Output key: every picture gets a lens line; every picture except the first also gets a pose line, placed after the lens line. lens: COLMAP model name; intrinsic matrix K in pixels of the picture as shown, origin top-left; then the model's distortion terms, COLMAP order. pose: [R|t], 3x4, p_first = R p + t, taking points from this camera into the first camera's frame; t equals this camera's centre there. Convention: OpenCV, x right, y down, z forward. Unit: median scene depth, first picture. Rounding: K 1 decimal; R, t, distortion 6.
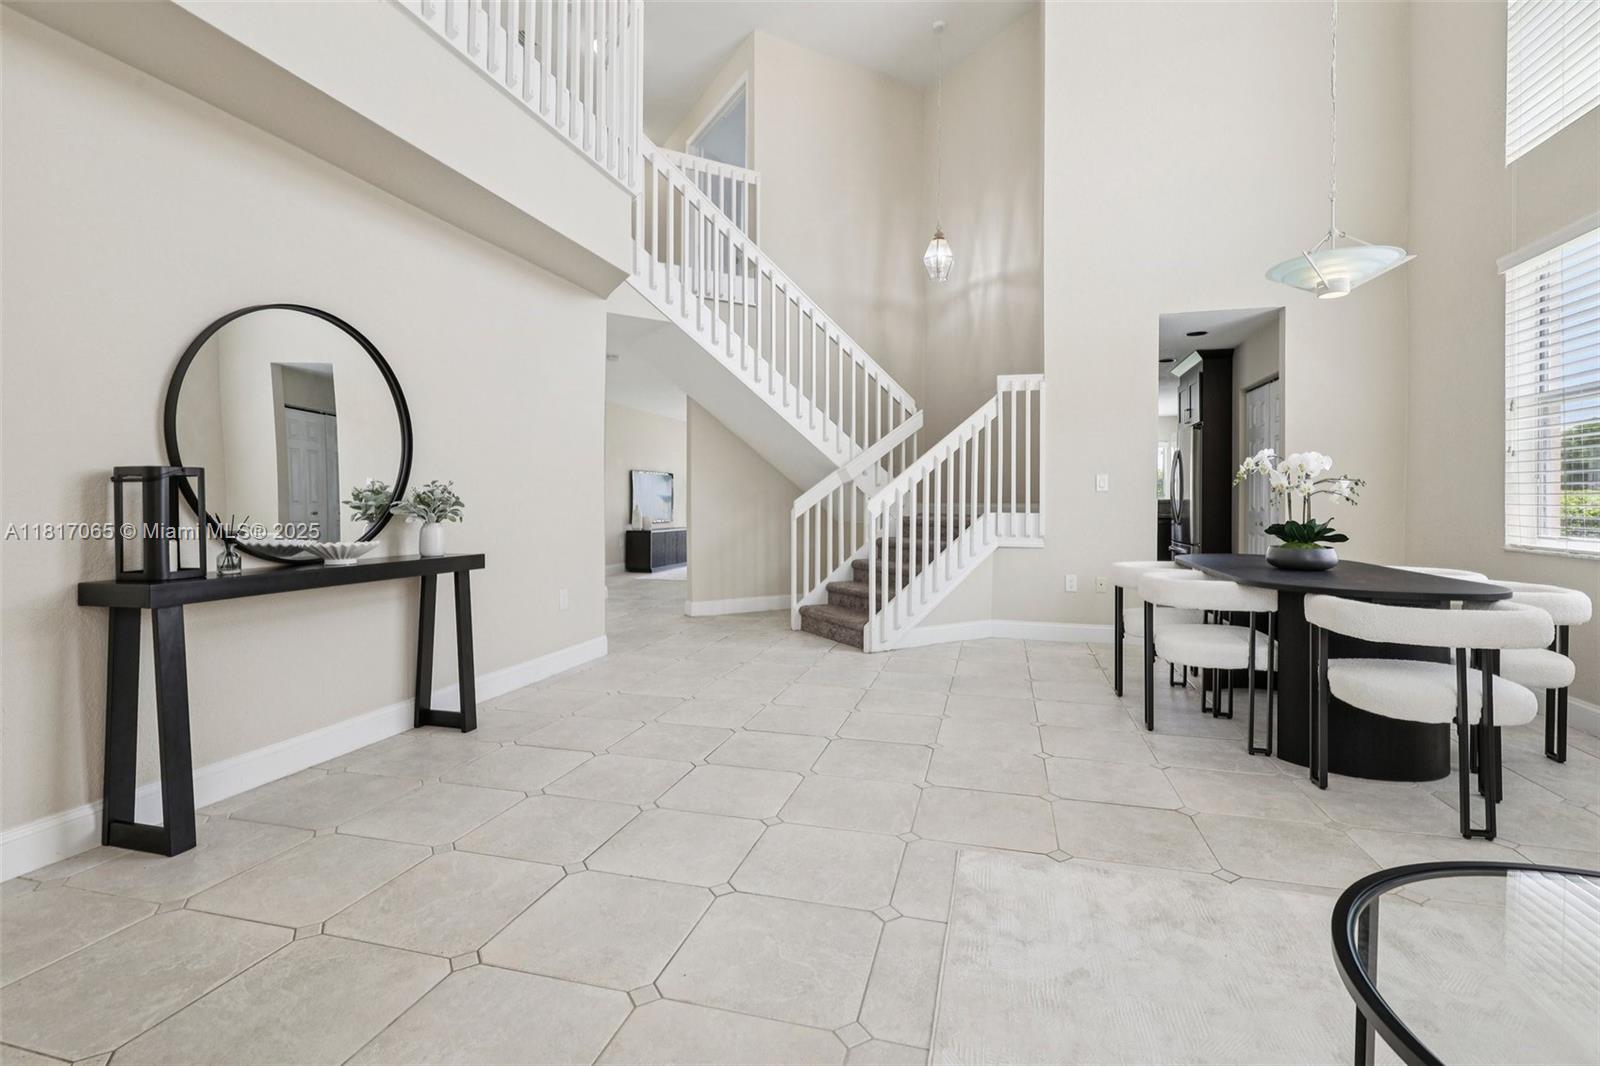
lens RADIAL K [[728.3, 0, 800.2], [0, 728.3, 525.0], [0, 0, 1]] dist [-0.003091, -0.000480]
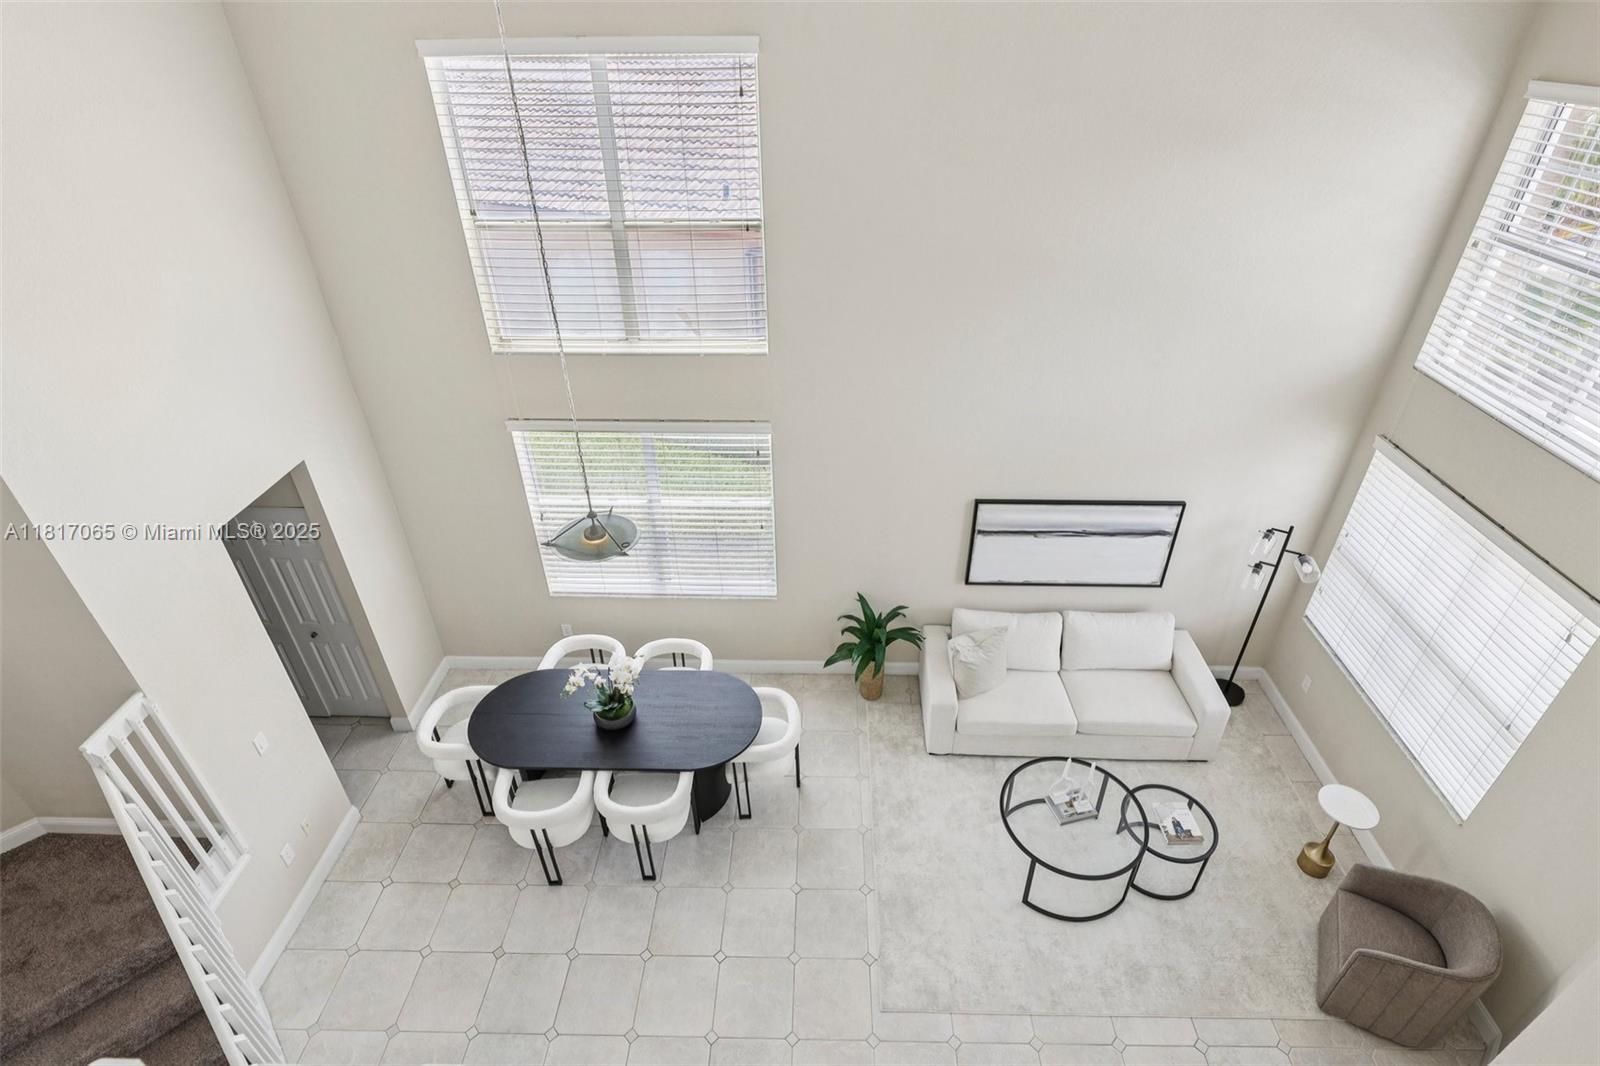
lens RADIAL K [[779.2, 0, 810.1], [0, 779.2, 519.0], [0, 0, 1]] dist [-0.003219, -0.000575]
pose [[-0.254691, -0.522059, 0.813995, -0.510338], [0.021501, 0.838488, 0.544495, -1.234387], [-0.966783, 0.156179, -0.202331, 0.994080]]
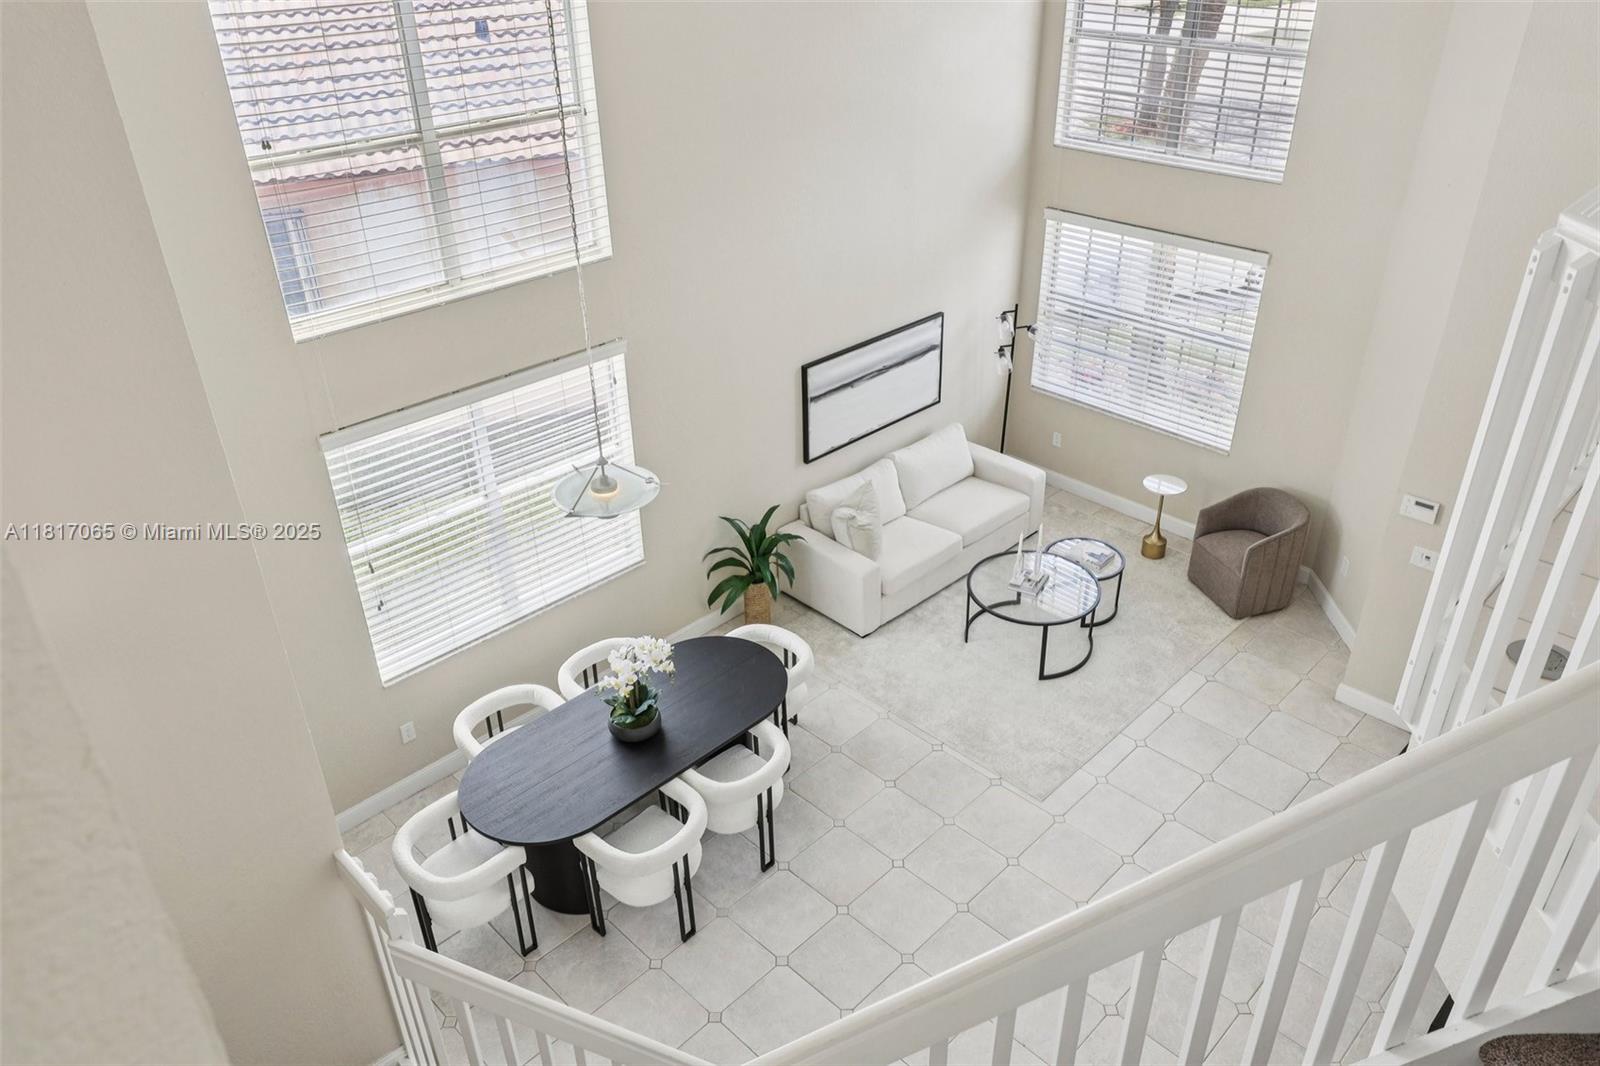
lens RADIAL K [[1133.0, 0, 806.1], [0, 1133.0, 507.6], [0, 0, 1]] dist [0.006729, -0.000507]
pose [[-0.875416, -0.225588, 0.427502, -0.252436], [0.022514, 0.864428, 0.502253, -1.266651], [-0.482847, 0.449304, -0.751655, 2.309362]]
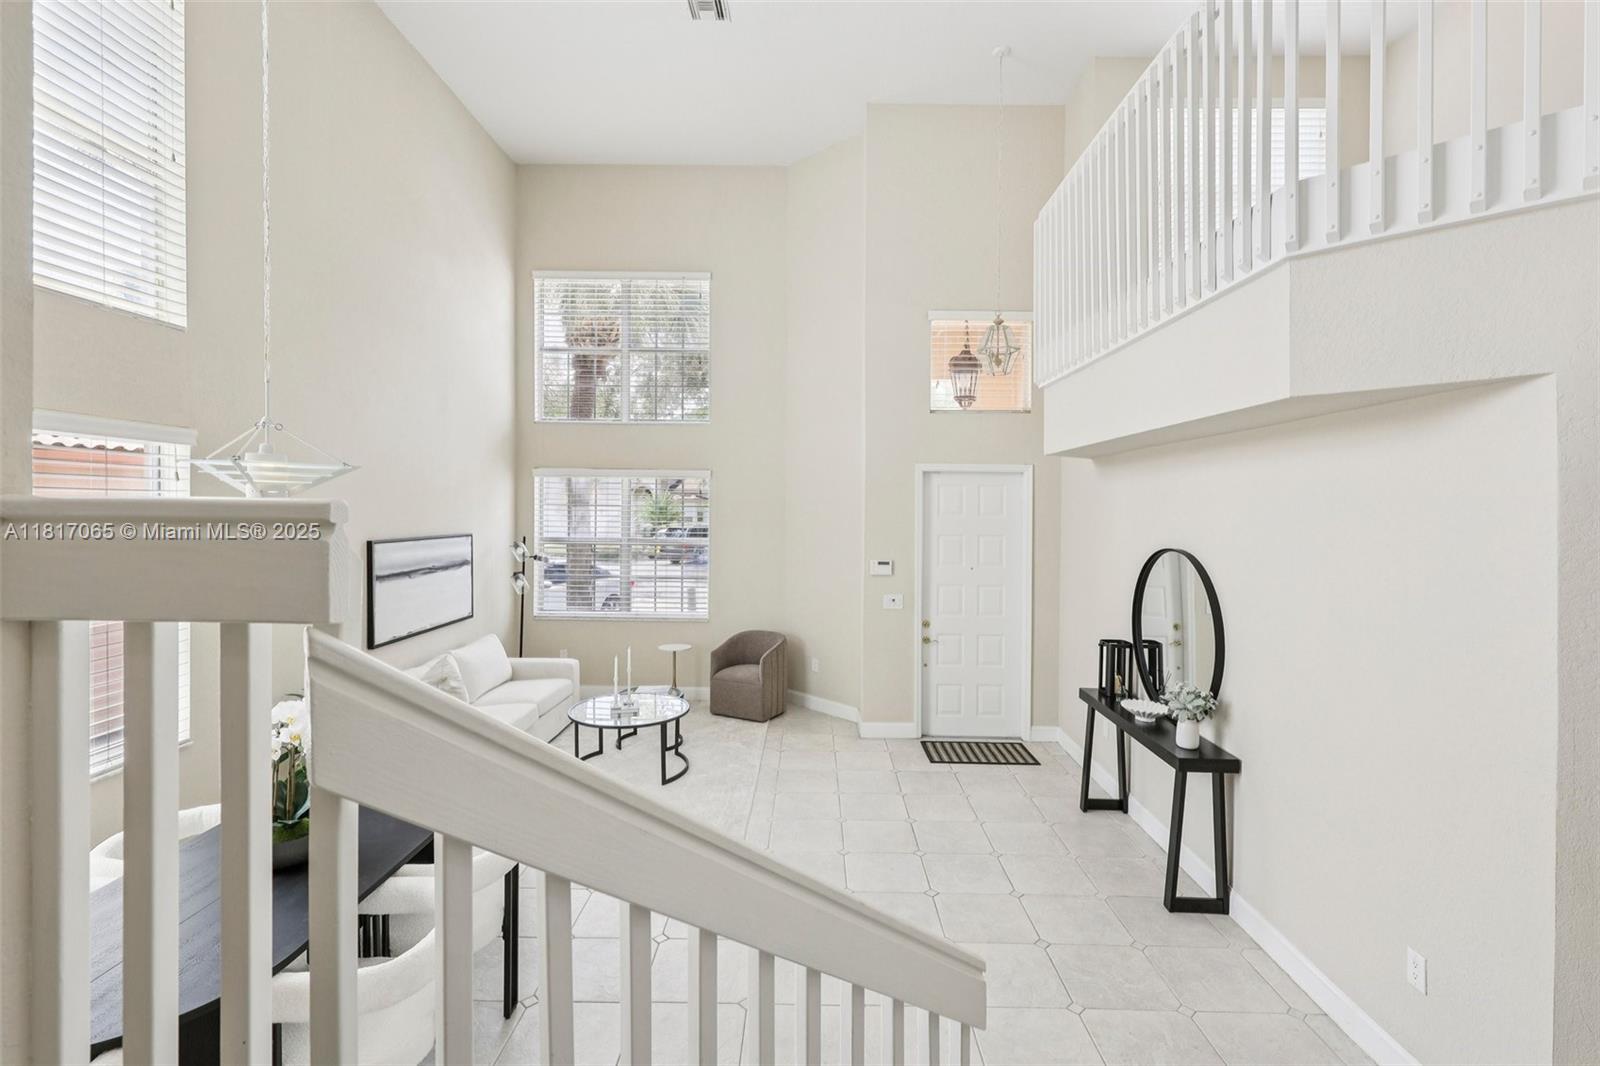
lens RADIAL K [[743.8, 0, 797.5], [0, 743.8, 515.3], [0, 0, 1]] dist [0.001483, 0.000384]
pose [[-0.965802, -0.002988, -0.259265, 0.428122], [-0.011000, 0.999505, 0.029458, -0.367256], [0.259049, 0.031302, -0.965357, 2.112031]]
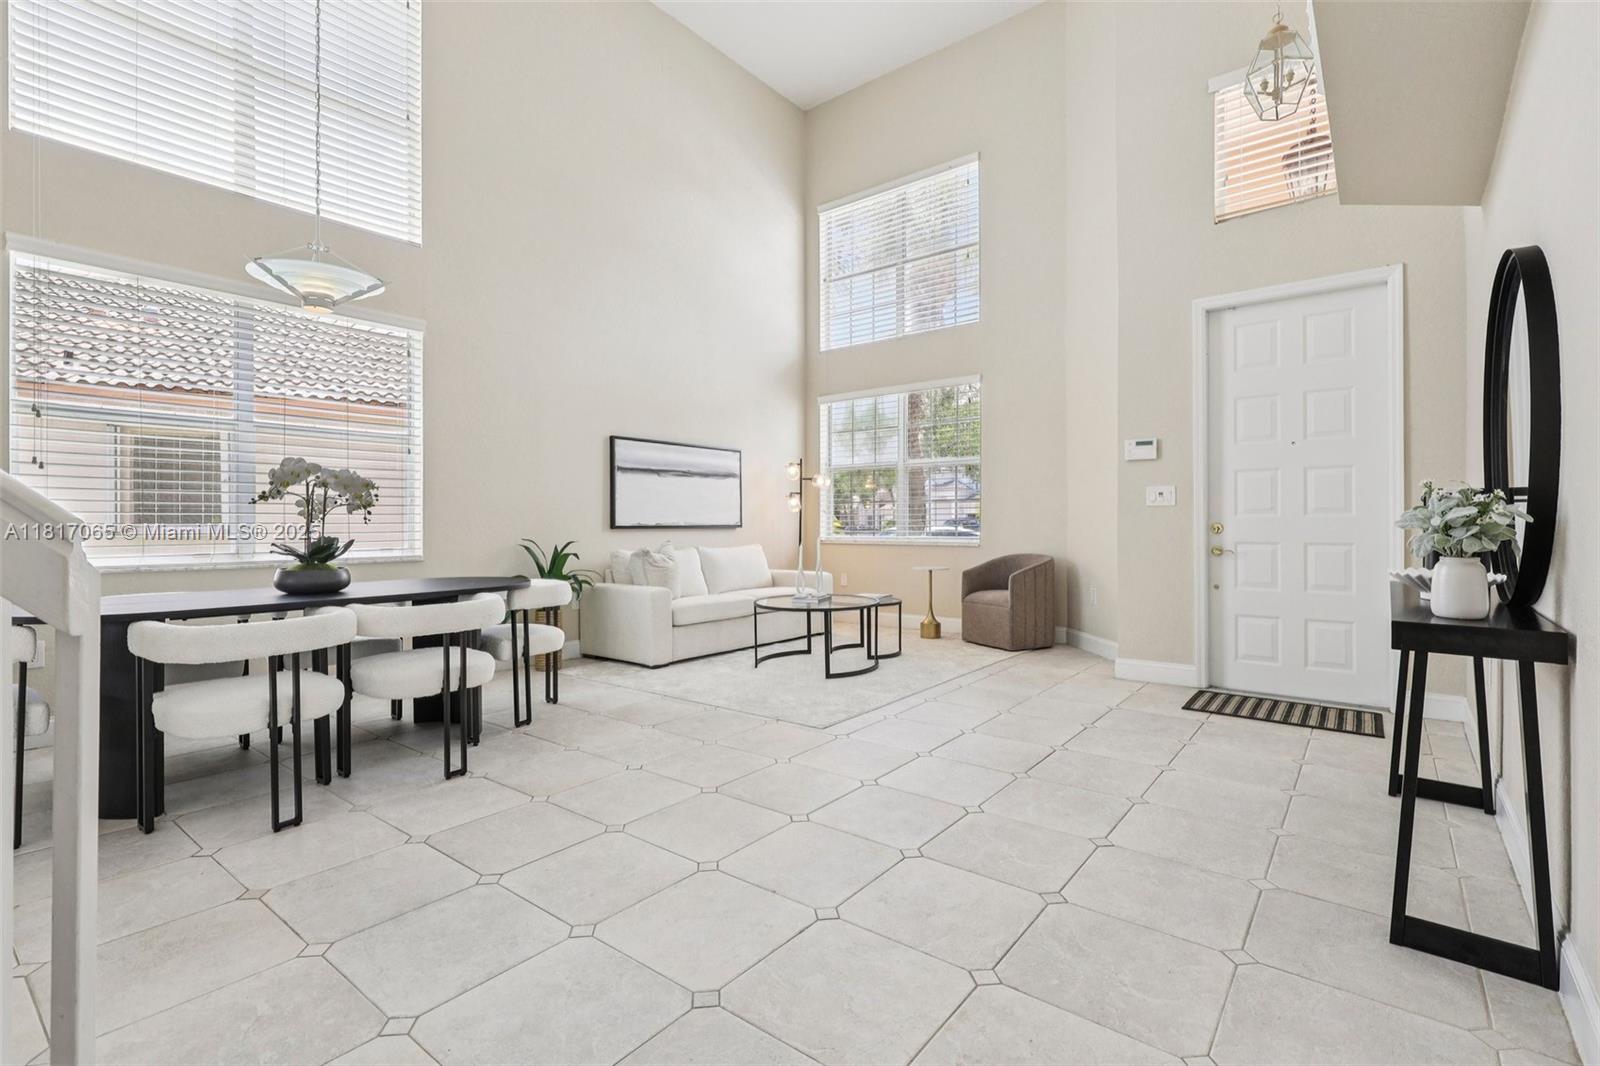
lens RADIAL K [[728.3, 0, 800.2], [0, 728.3, 525.0], [0, 0, 1]] dist [-0.003091, -0.000480]
pose [[-0.923688, 0.006595, 0.383089, -0.273947], [0.014344, 0.999746, 0.017377, -0.037672], [-0.382877, 0.021546, -0.923548, 1.824774]]
